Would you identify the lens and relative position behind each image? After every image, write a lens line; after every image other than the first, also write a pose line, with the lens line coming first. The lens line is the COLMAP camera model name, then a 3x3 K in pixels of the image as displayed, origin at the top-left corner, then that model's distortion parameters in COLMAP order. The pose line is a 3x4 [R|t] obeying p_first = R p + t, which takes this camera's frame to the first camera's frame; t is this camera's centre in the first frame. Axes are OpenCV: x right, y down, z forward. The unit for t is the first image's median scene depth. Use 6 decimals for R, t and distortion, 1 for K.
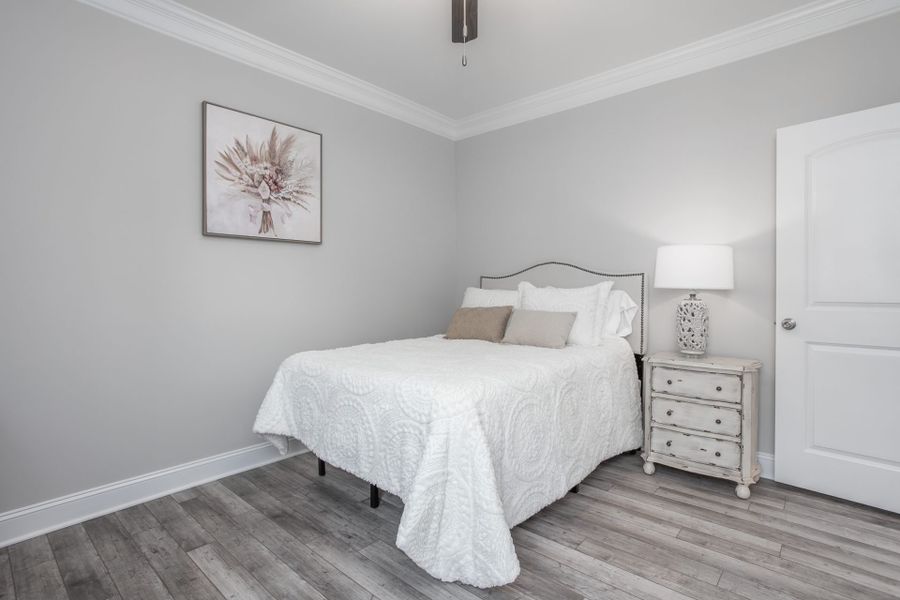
lens RADIAL K [[444.8, 0, 446.3], [0, 444.8, 294.1], [0, 0, 1]] dist [-0.001470, -0.000188]
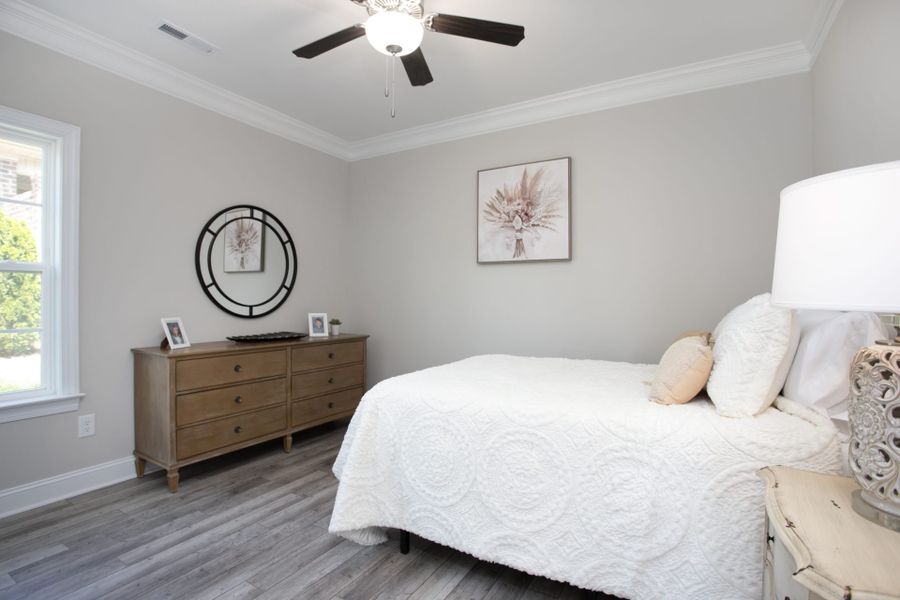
lens RADIAL K [[444.8, 0, 447.2], [0, 444.8, 300.1], [0, 0, 1]] dist [-0.001470, -0.000188]
pose [[0.213191, 0.007668, -0.976980, 0.760060], [-0.023136, 0.999728, 0.002798, -0.016193], [0.976737, 0.022007, 0.213310, 0.547873]]
